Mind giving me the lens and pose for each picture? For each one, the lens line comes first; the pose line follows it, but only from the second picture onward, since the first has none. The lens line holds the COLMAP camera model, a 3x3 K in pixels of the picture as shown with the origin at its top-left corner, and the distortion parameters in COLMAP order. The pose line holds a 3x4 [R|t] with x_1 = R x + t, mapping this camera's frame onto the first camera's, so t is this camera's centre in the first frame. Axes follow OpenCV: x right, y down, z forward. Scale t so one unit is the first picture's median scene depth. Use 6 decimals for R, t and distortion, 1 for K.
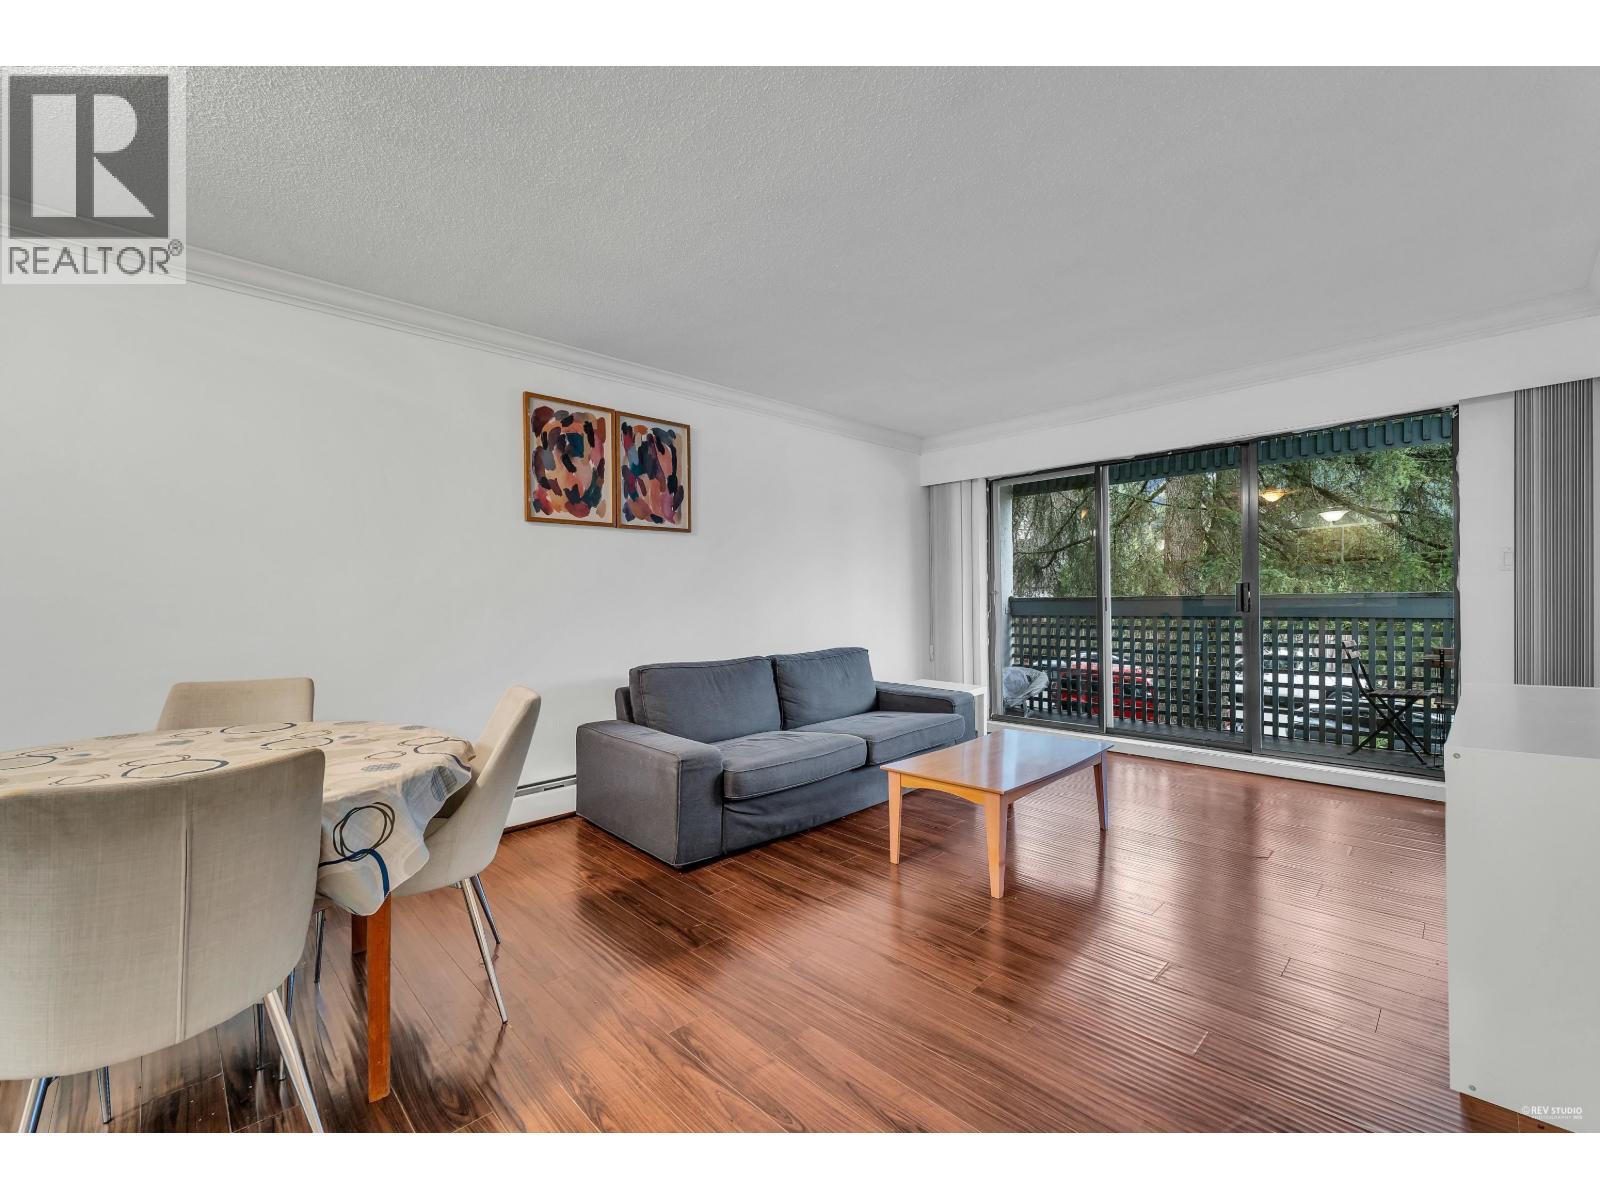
lens RADIAL K [[657.5, 0, 758.8], [0, 657.5, 594.4], [0, 0, 1]] dist [0.002161, 0.000248]
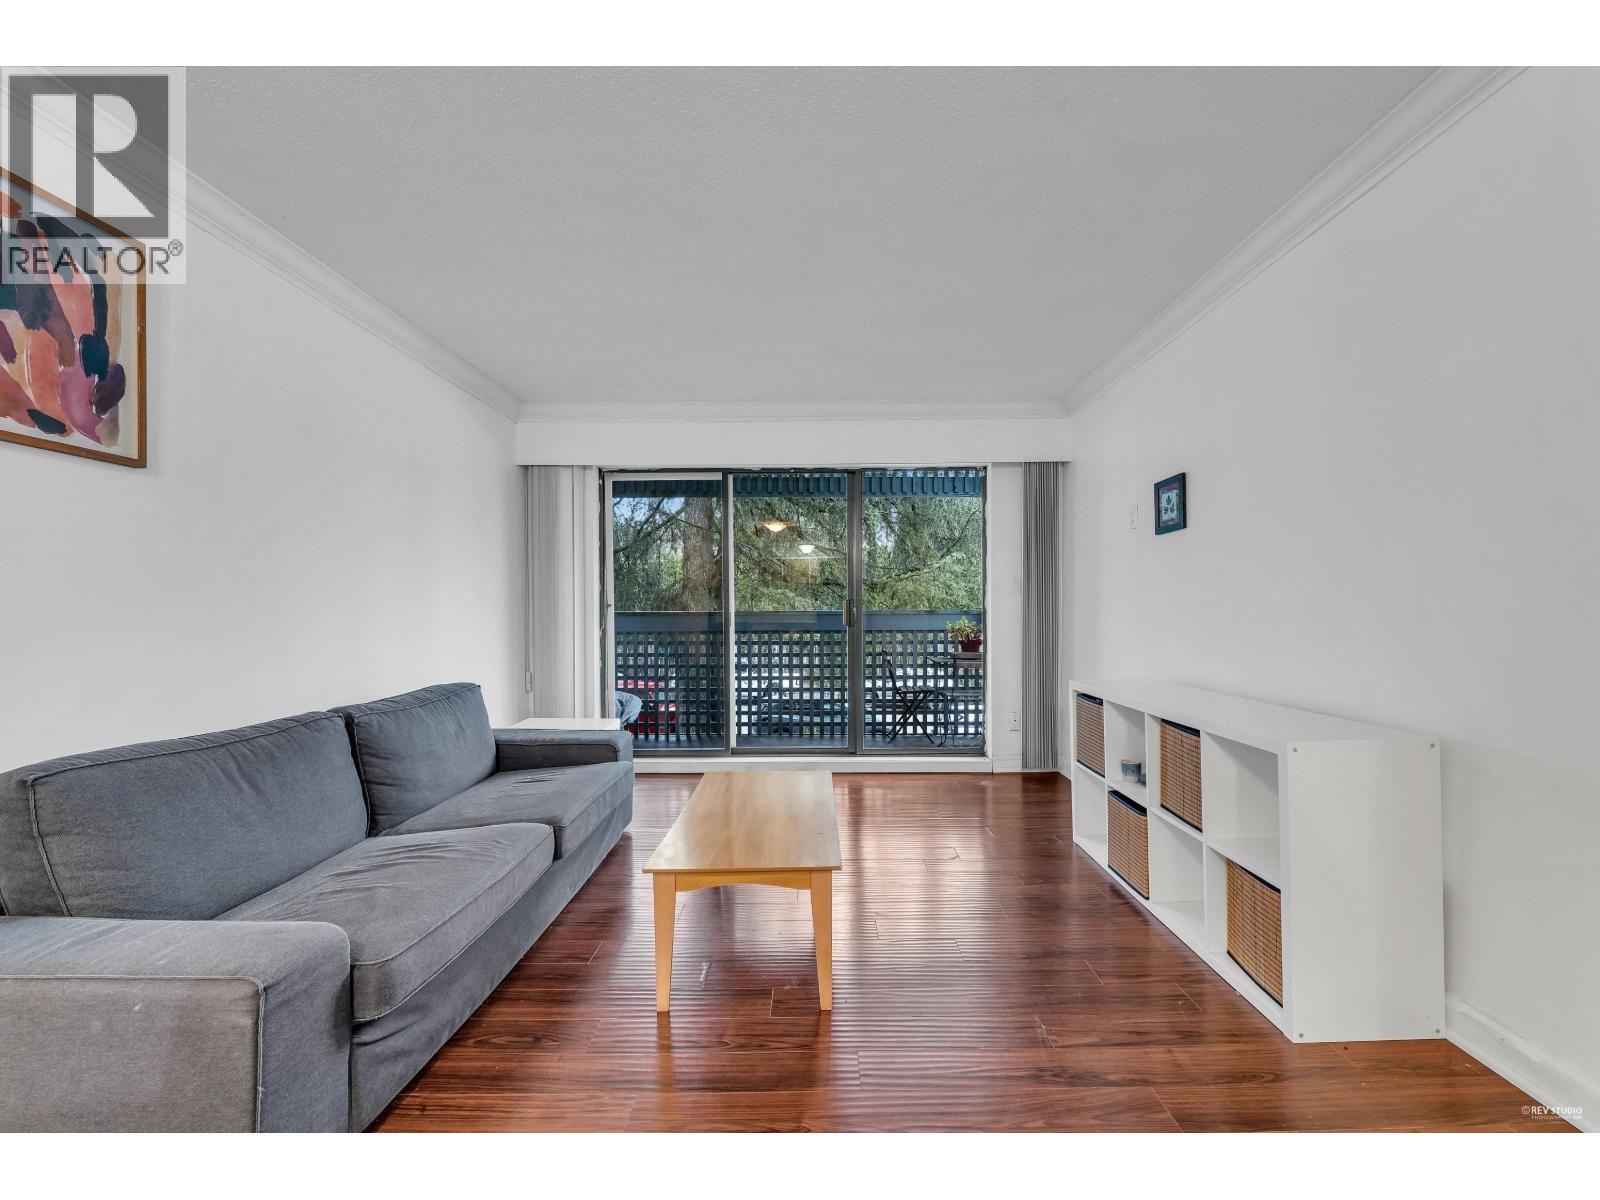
lens RADIAL K [[681.2, 0, 835.2], [0, 681.2, 607.6], [0, 0, 1]] dist [0.000314, -0.000642]
pose [[0.670601, 0.012638, 0.741711, -0.130201], [-0.009387, 0.999919, -0.008552, 0.007237], [-0.741759, -0.001227, 0.670665, 0.287900]]
